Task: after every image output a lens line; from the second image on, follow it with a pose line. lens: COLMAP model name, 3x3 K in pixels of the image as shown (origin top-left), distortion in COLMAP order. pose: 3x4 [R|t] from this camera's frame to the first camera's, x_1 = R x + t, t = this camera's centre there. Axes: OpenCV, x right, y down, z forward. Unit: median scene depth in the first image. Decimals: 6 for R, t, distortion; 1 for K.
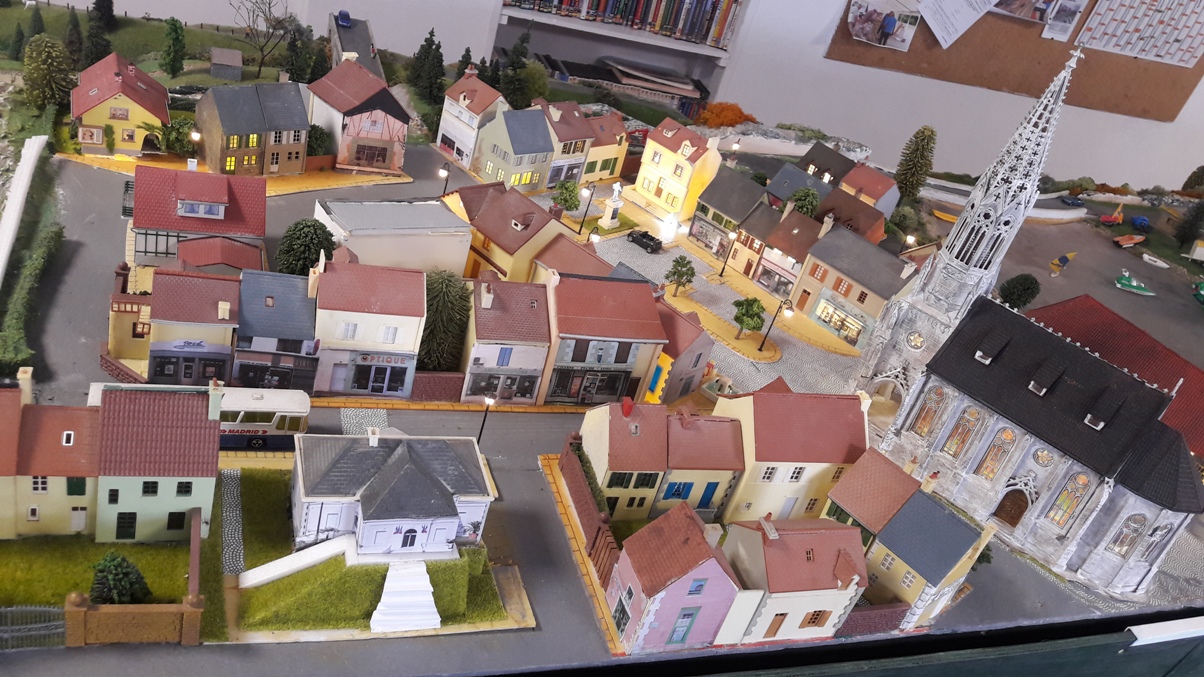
lens RADIAL K [[982.9, 0, 608.0], [0, 982.9, 344.6], [0, 0, 1]] dist [0.058818, -0.103565]
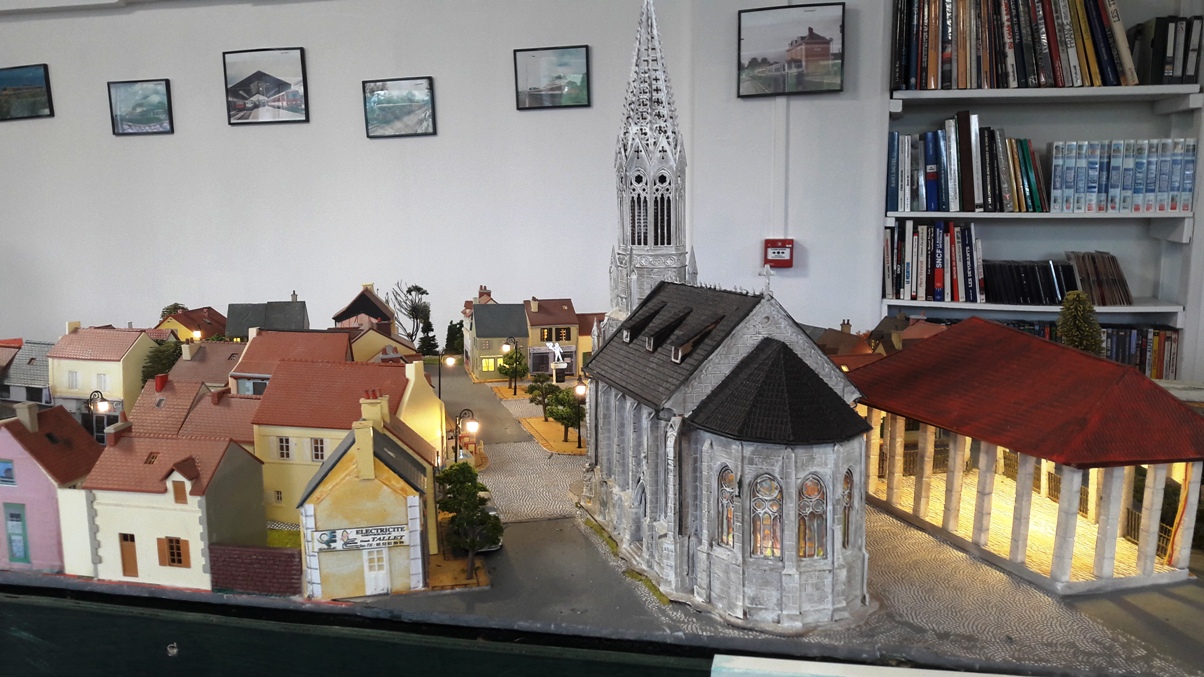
lens RADIAL K [[982.9, 0, 600.8], [0, 982.9, 342.5], [0, 0, 1]] dist [0.058818, -0.103565]
pose [[0.820378, -0.194039, -0.537893, 0.767520], [-0.086930, 0.887411, -0.452708, 0.365507], [0.565176, 0.418150, 0.711144, 0.431128]]
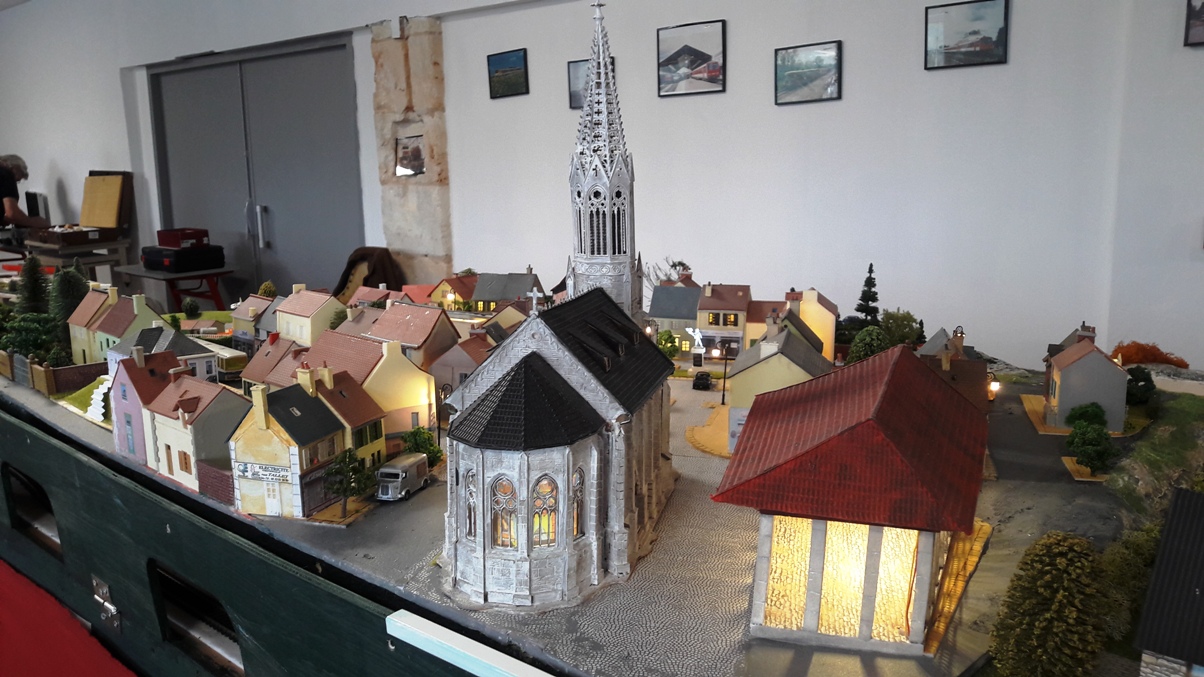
lens RADIAL K [[982.9, 0, 590.1], [0, 982.9, 346.7], [0, 0, 1]] dist [0.058818, -0.103565]
pose [[0.461228, -0.104488, -0.881108, 1.157388], [-0.356967, 0.887279, -0.292079, 0.258555], [0.812307, 0.449242, 0.371939, 0.703401]]
